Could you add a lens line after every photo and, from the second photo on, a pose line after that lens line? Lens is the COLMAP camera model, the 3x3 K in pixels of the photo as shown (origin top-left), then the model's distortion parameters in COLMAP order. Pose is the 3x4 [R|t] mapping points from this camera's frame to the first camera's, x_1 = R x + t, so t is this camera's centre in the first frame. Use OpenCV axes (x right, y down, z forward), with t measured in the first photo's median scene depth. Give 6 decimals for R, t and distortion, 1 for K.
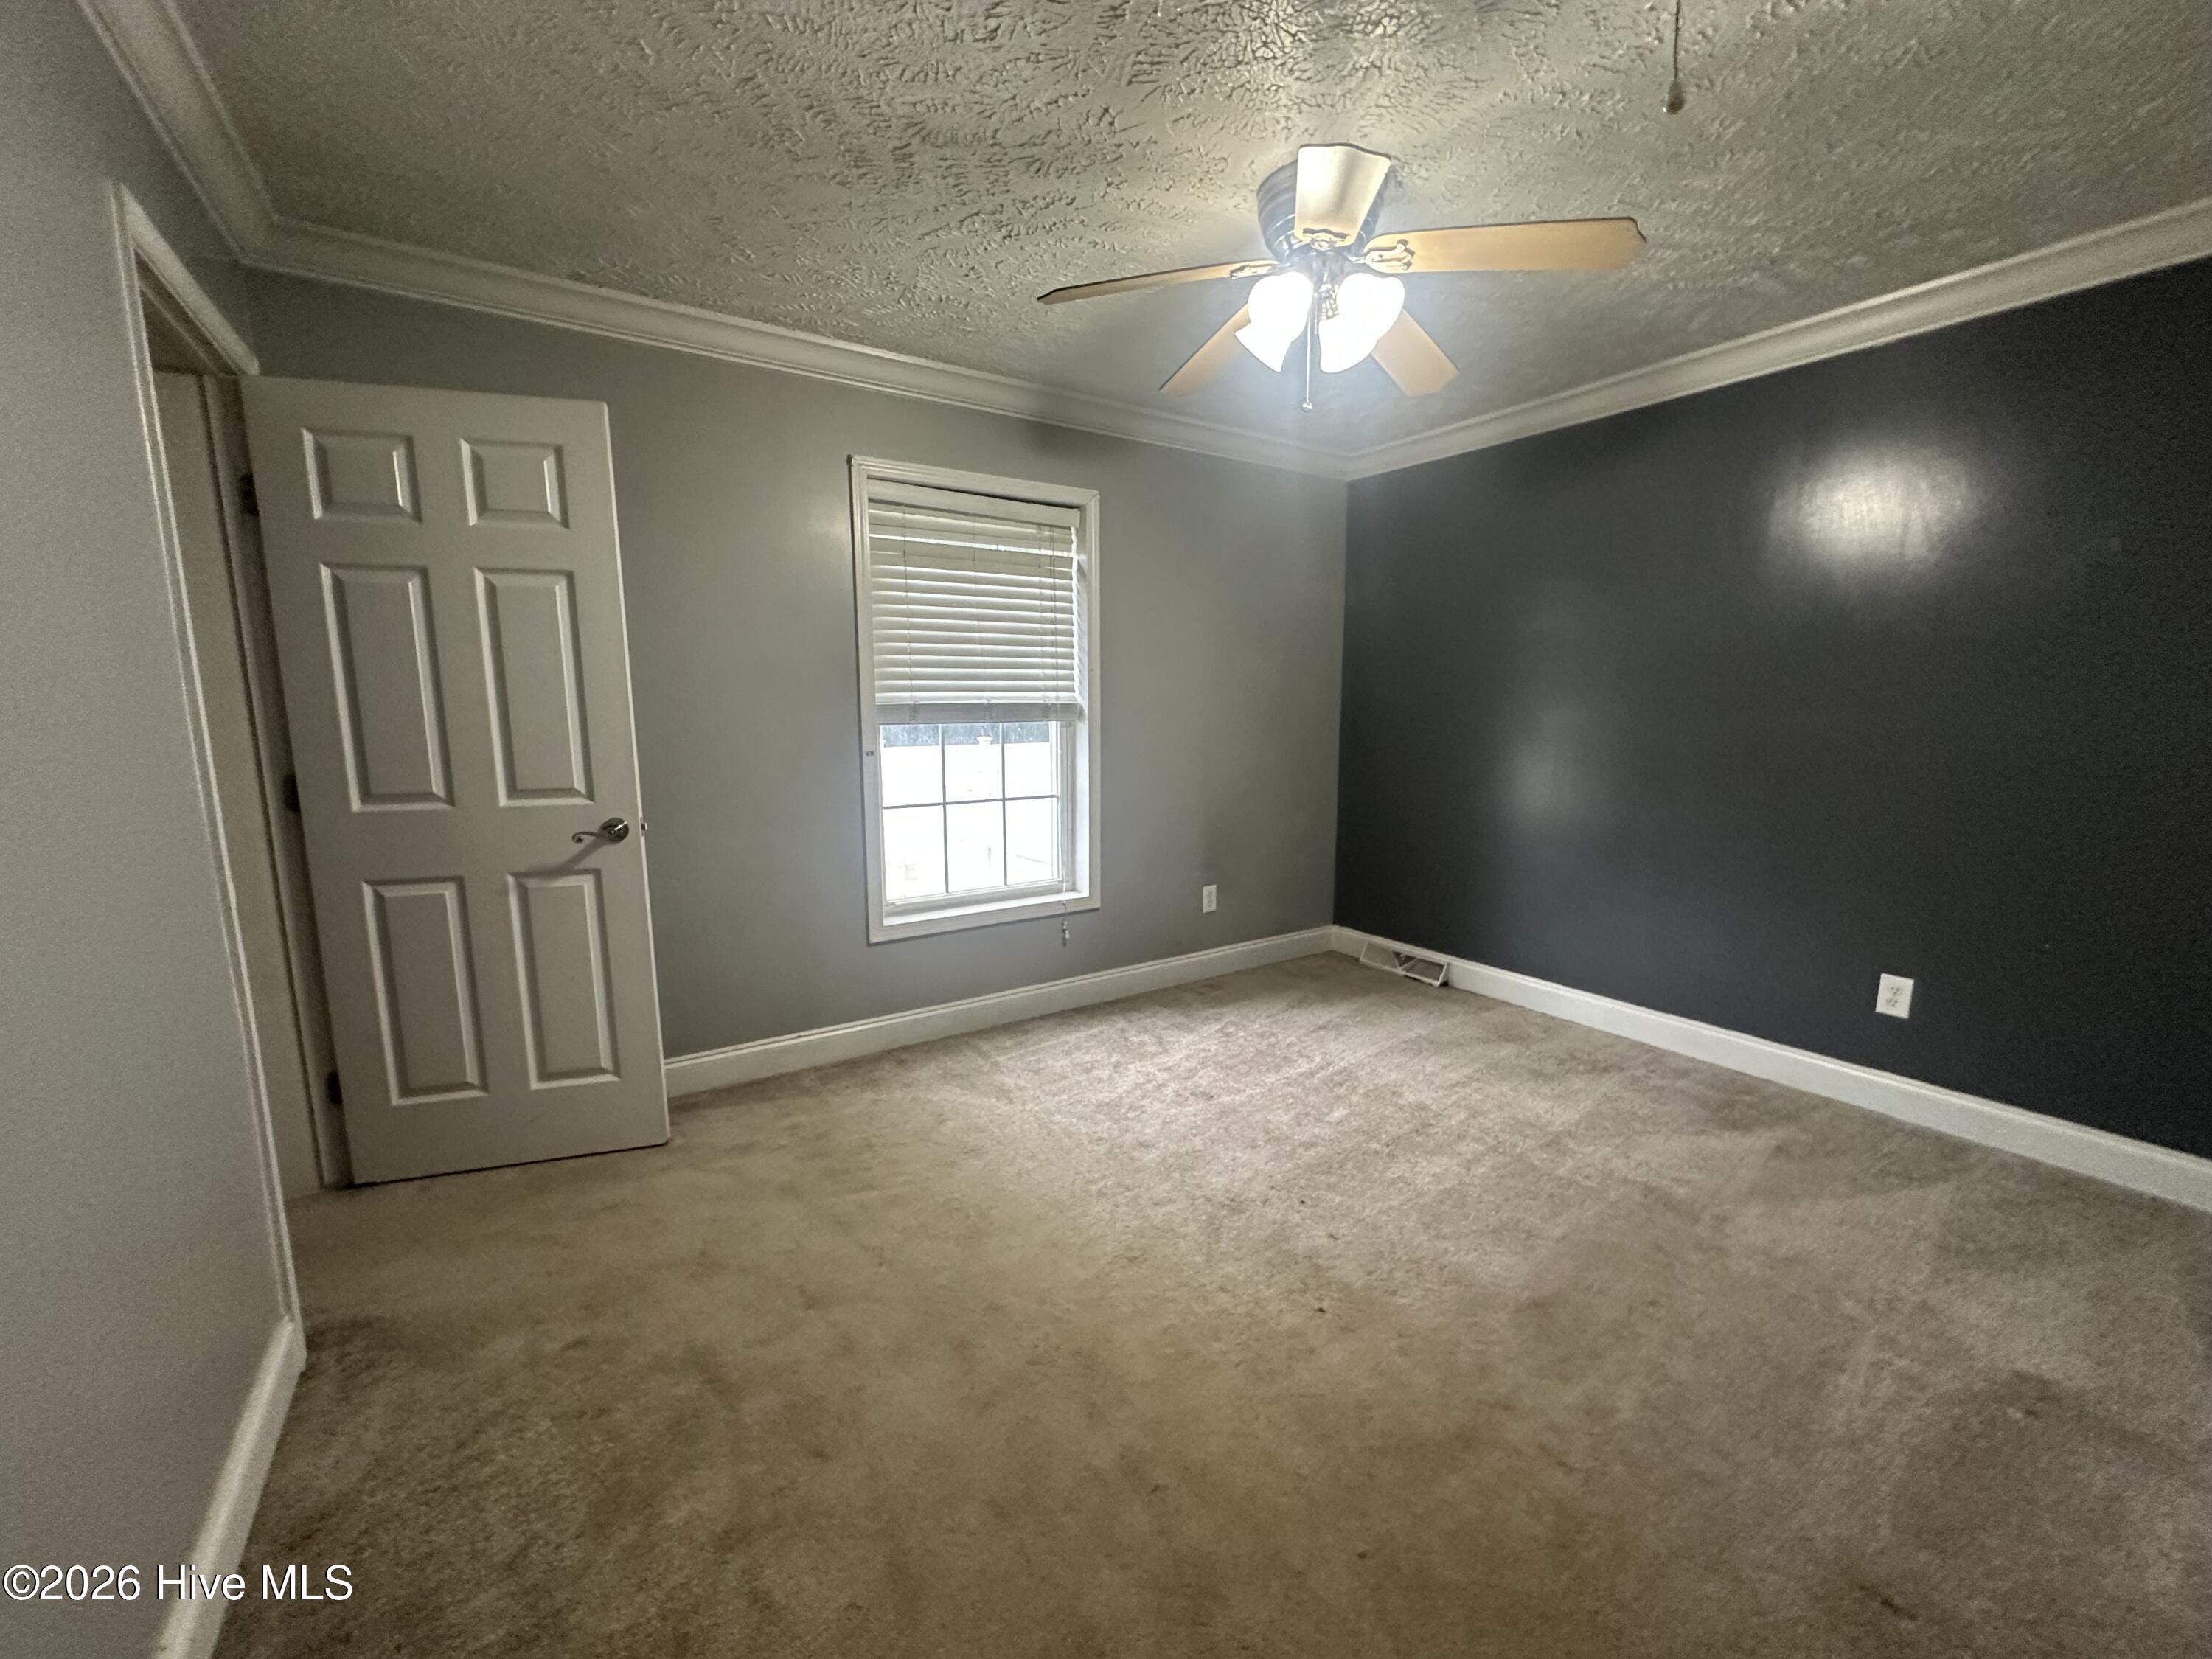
lens RADIAL K [[884.7, 0, 1100.3], [0, 884.7, 834.6], [0, 0, 1]] dist [-0.000941, -0.000238]
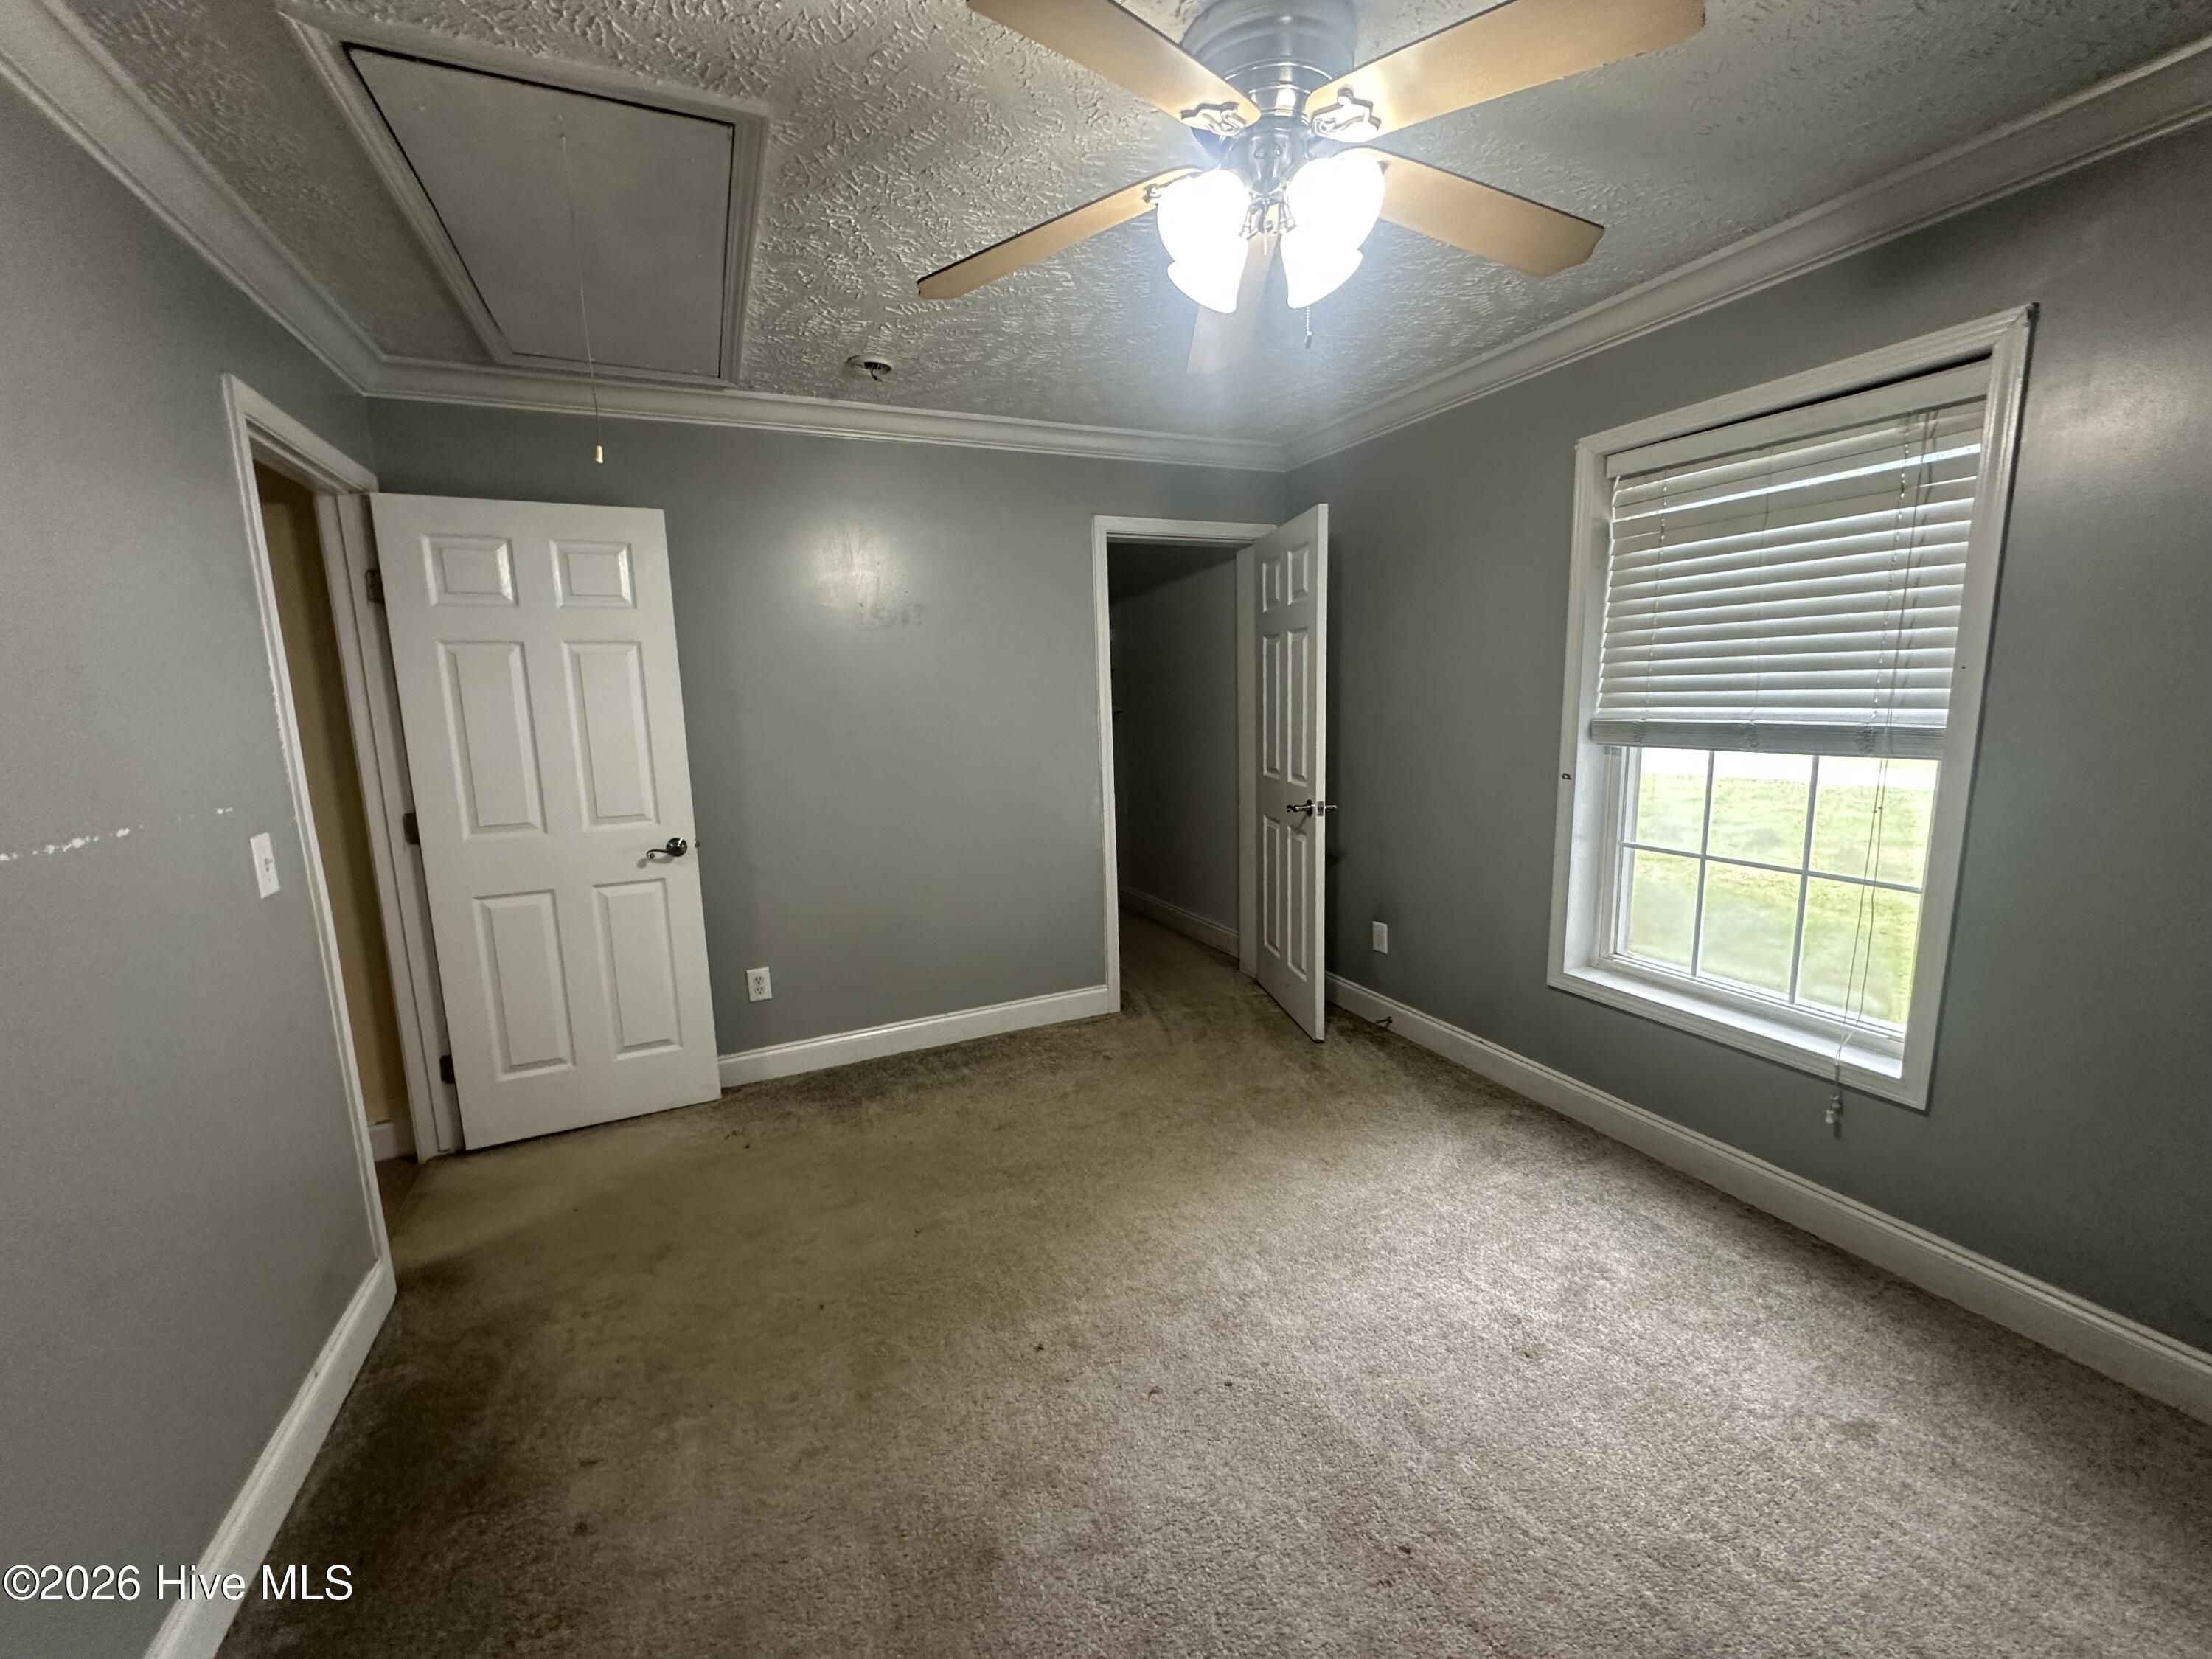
lens RADIAL K [[884.7, 0, 1103.6], [0, 884.7, 834.3], [0, 0, 1]] dist [-0.000941, -0.000238]
pose [[-0.166105, 0.168538, -0.971599, 0.670461], [-0.113602, 0.975456, 0.188628, -0.146456], [0.979543, 0.141707, -0.142882, 0.663285]]
